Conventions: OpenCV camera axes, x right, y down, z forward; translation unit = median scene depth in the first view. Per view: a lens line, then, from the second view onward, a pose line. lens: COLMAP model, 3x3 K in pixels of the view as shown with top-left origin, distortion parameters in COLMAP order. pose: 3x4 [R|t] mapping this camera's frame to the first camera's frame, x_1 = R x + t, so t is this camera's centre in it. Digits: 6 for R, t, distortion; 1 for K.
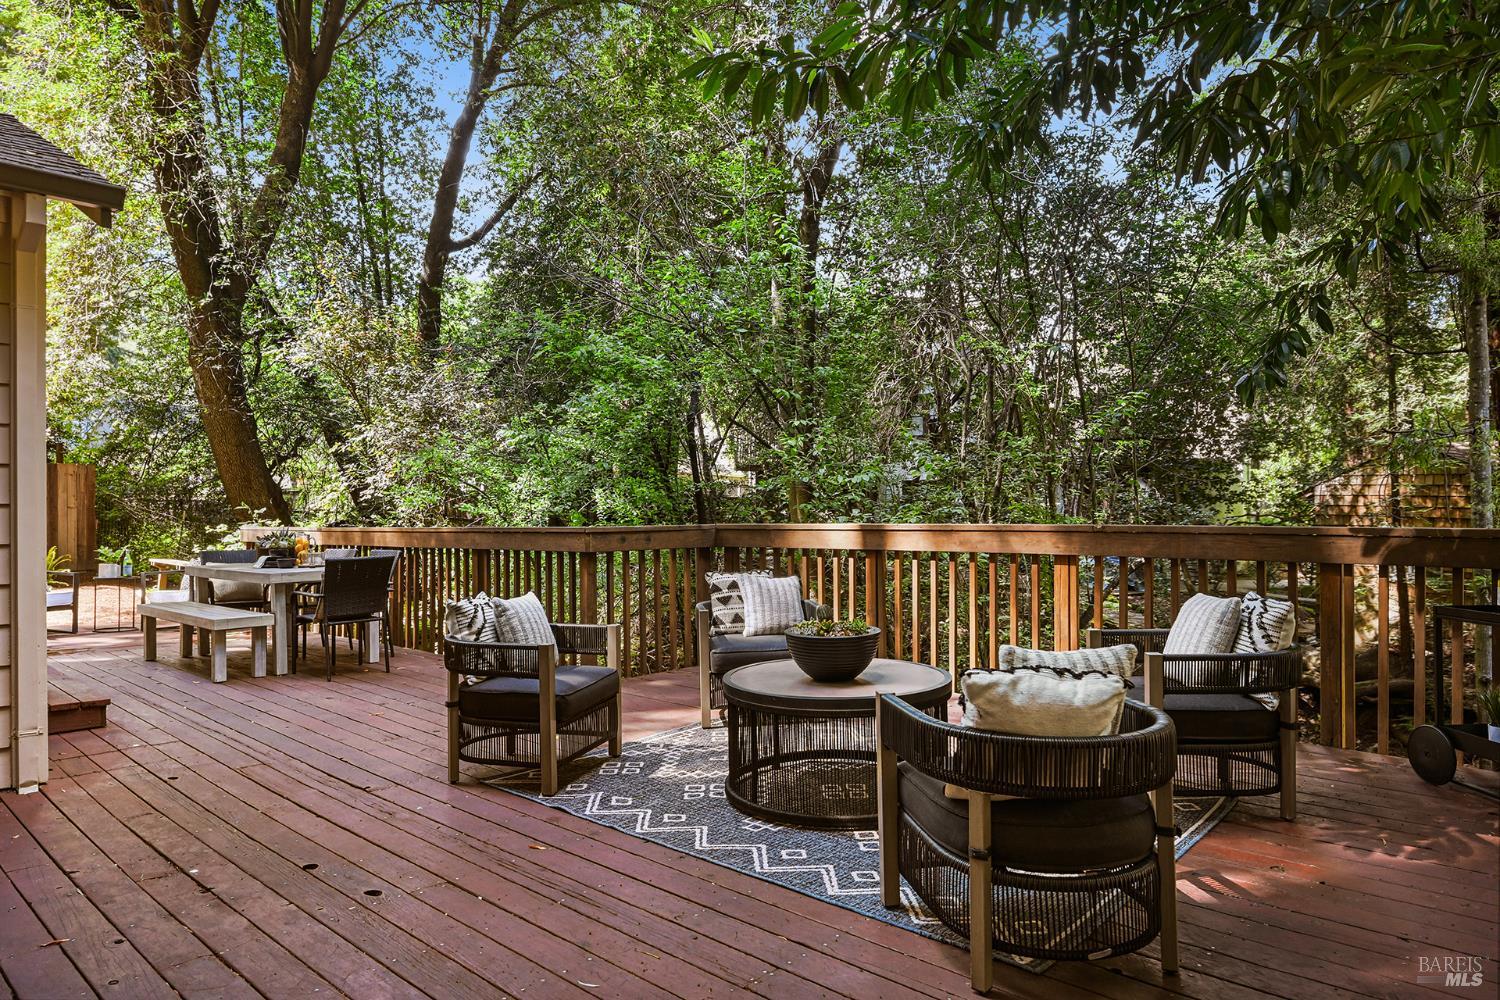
lens RADIAL K [[961.0, 0, 750.0], [0, 961.0, 500.0], [0, 0, 1]] dist [0.000732, 0.000750]
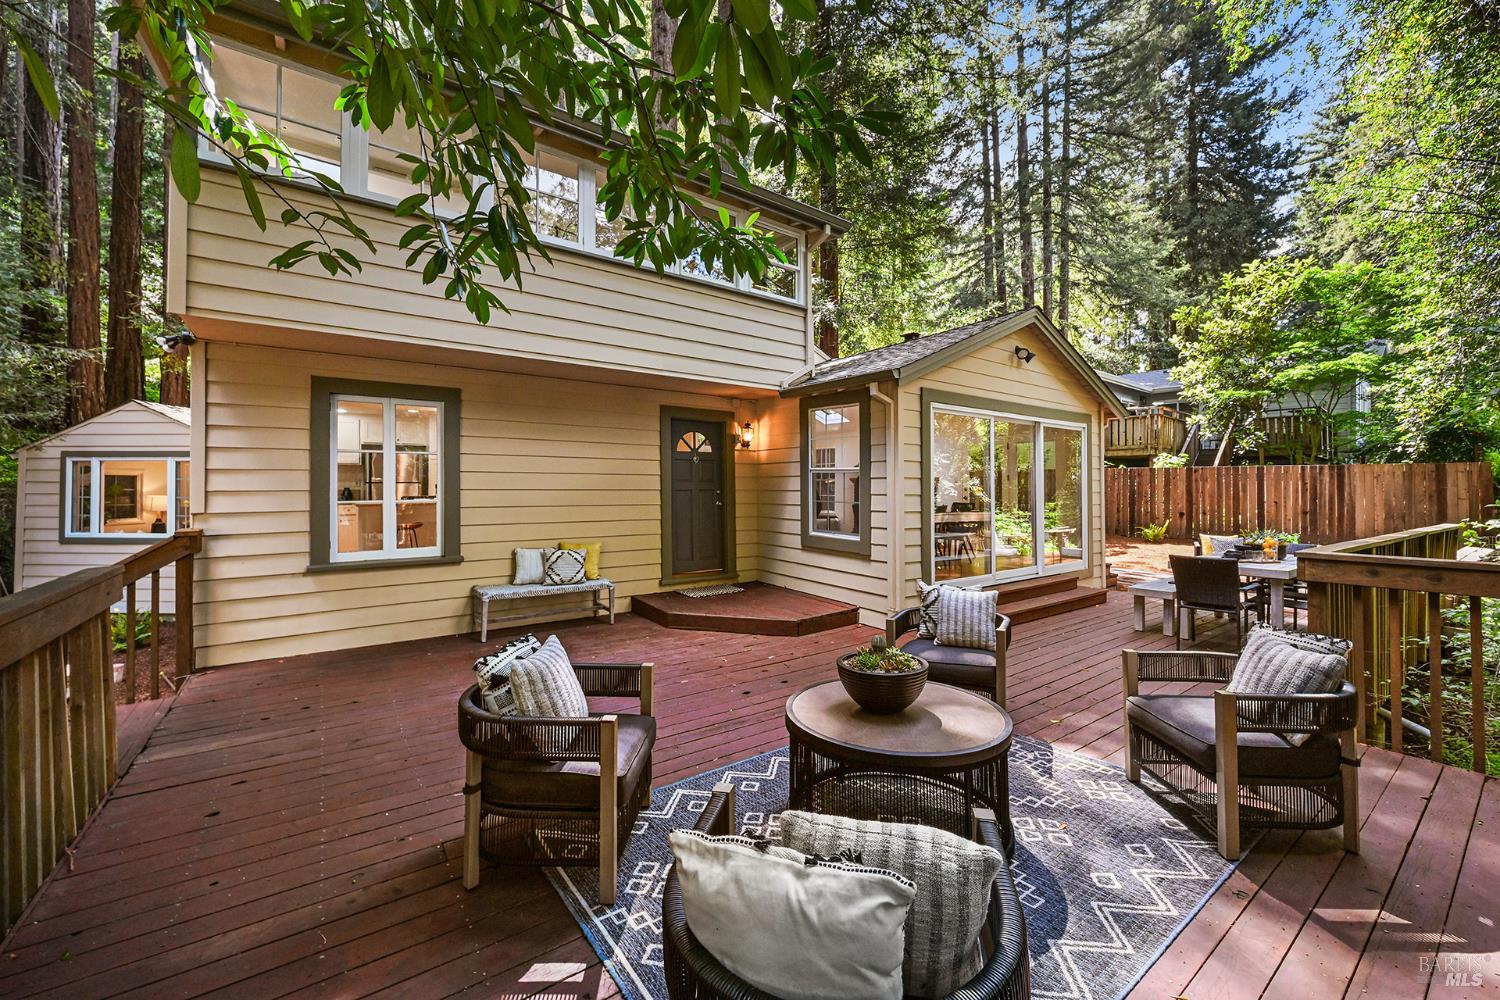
lens RADIAL K [[583.9, 0, 750.0], [0, 583.9, 500.0], [0, 0, 1]] dist [-0.000143, -0.000008]
pose [[-0.184148, 0.019901, -0.982697, 0.699250], [0.008969, 0.999787, 0.018566, -0.053337], [0.982858, -0.005395, -0.184287, 0.924568]]
